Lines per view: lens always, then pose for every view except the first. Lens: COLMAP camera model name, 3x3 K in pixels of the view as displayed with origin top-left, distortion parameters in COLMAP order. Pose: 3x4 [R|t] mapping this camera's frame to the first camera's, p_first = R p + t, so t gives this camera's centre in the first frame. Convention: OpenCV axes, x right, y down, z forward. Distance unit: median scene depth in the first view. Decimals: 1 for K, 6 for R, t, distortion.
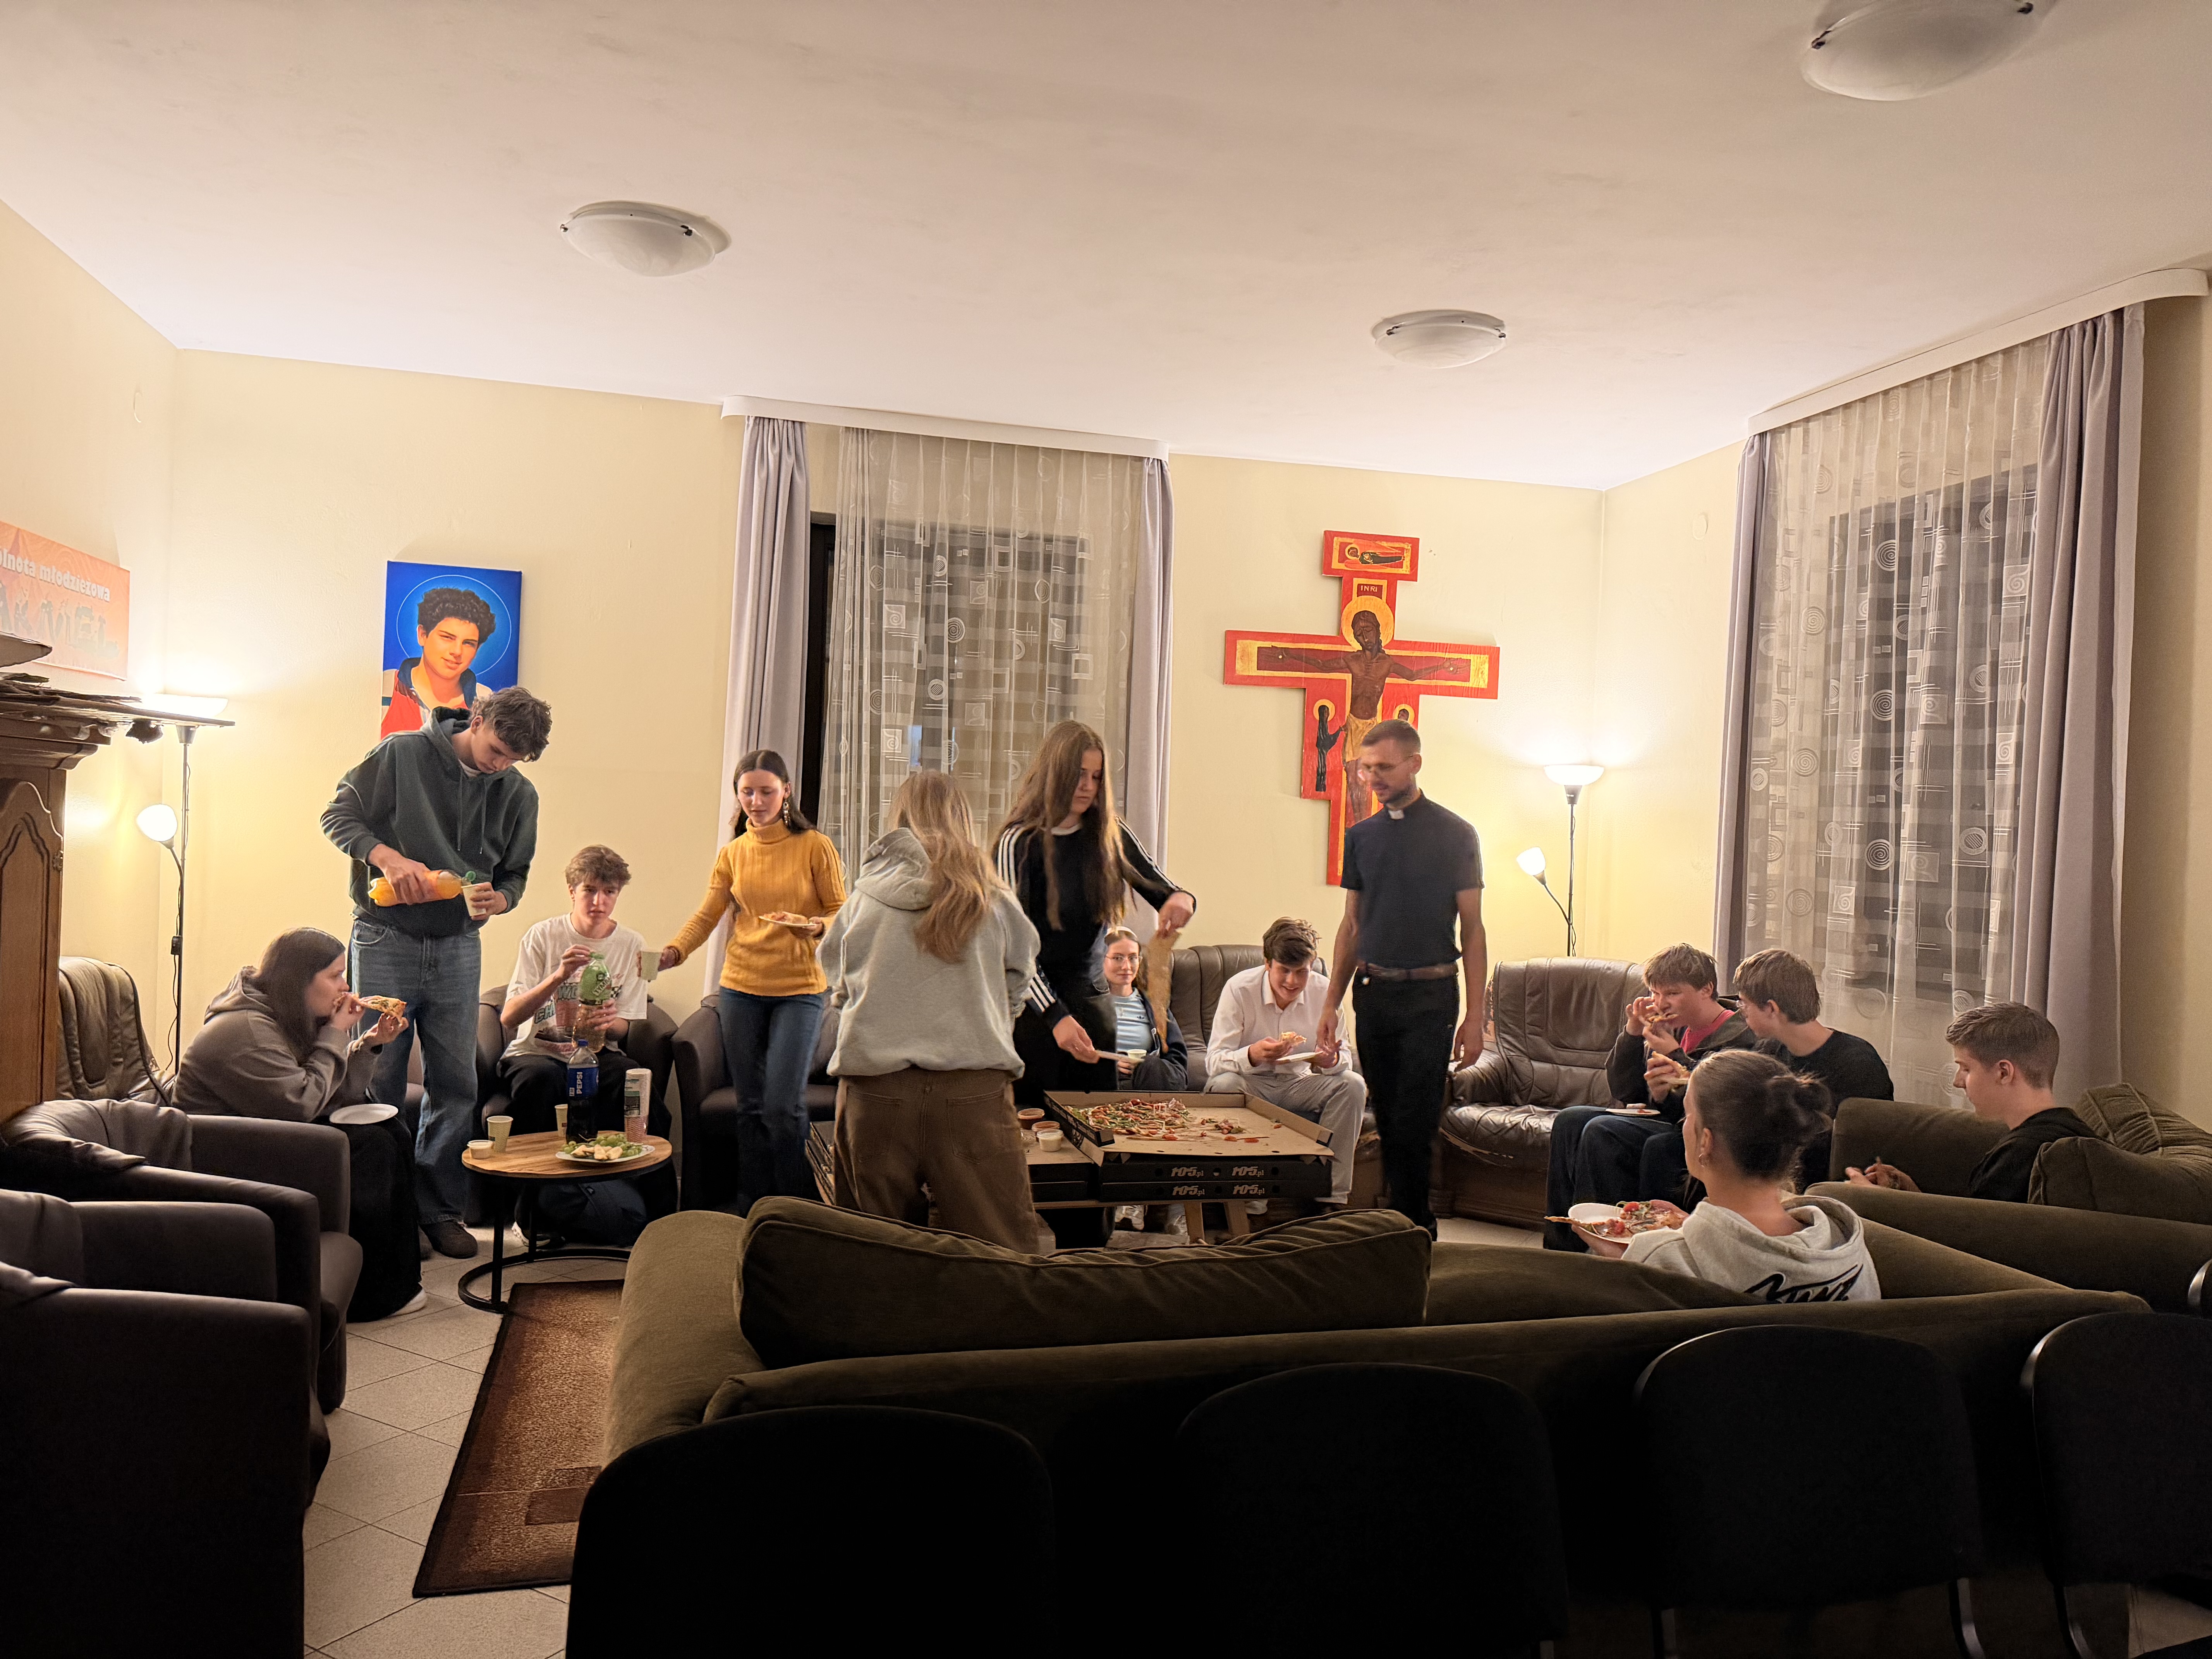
lens RADIAL K [[1567.3, 0, 1106.0], [0, 1567.3, 829.5], [0, 0, 1]] dist [0.044406, -0.011076]
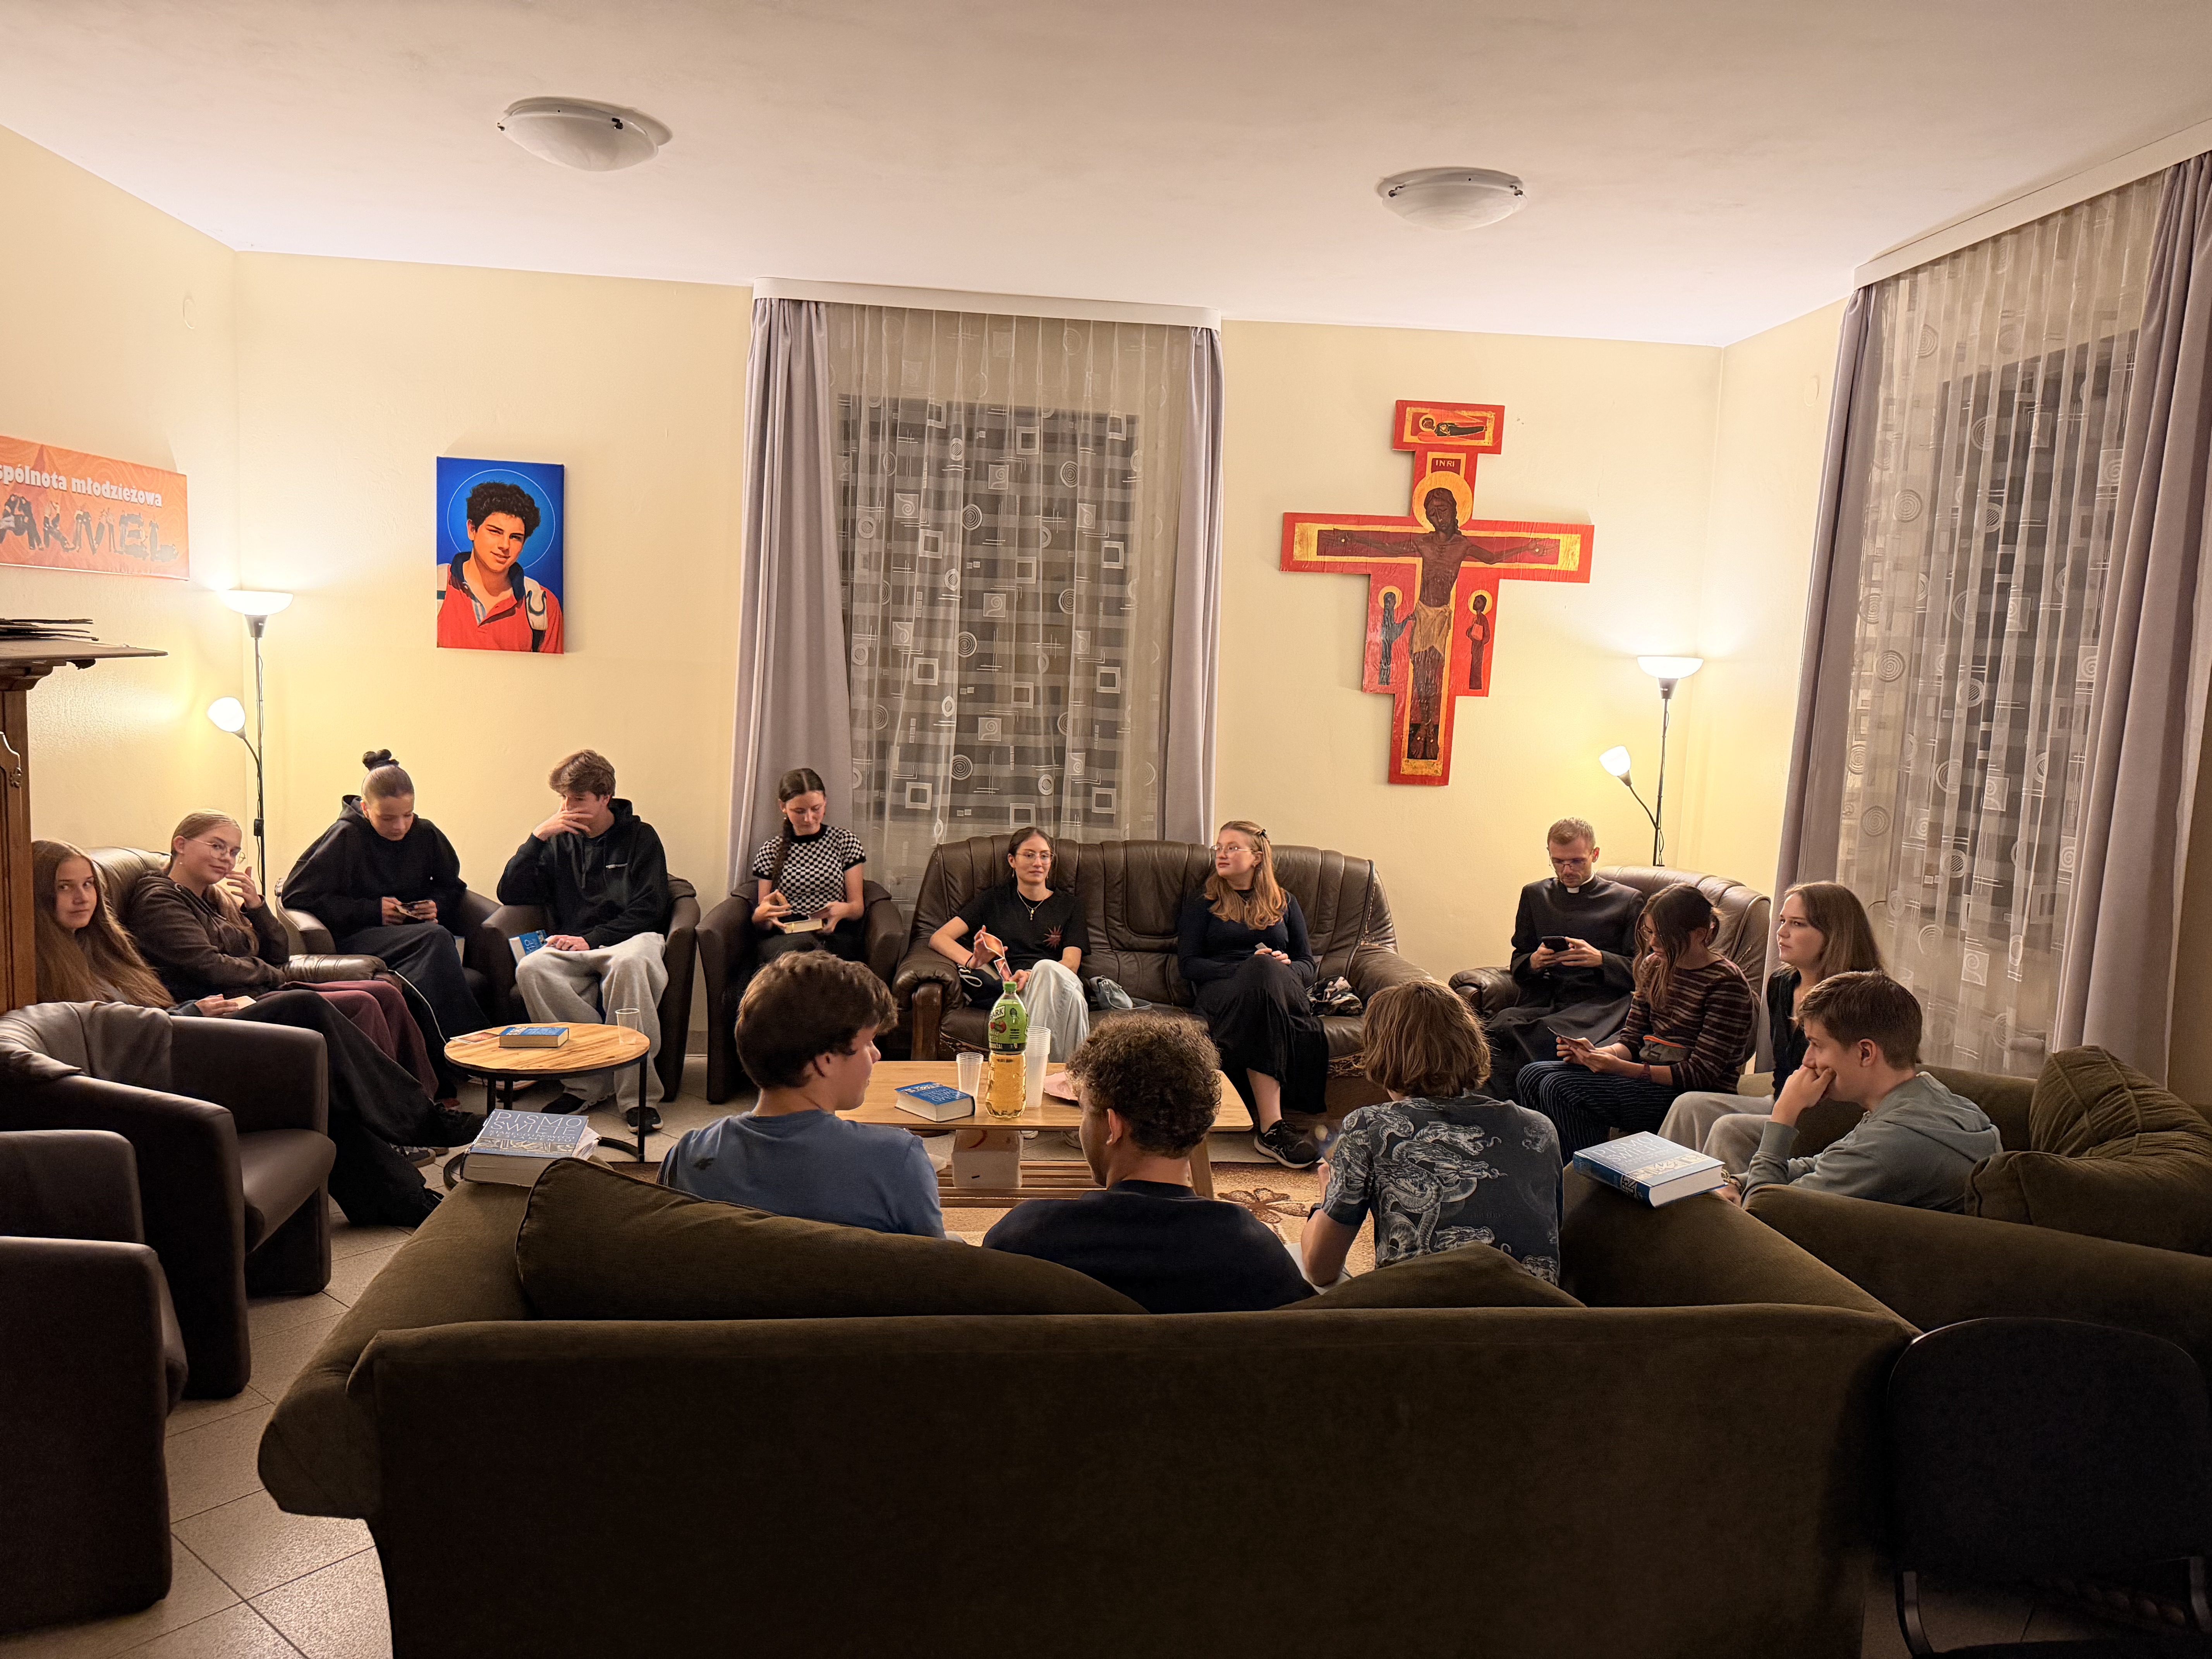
lens RADIAL K [[1567.3, 0, 1106.0], [0, 1567.3, 829.5], [0, 0, 1]] dist [0.044406, -0.011076]
pose [[0.986655, 0.024204, -0.161015, 0.143703], [-0.007663, 0.994697, 0.102564, -0.037523], [0.162644, -0.099961, 0.981608, 0.039419]]
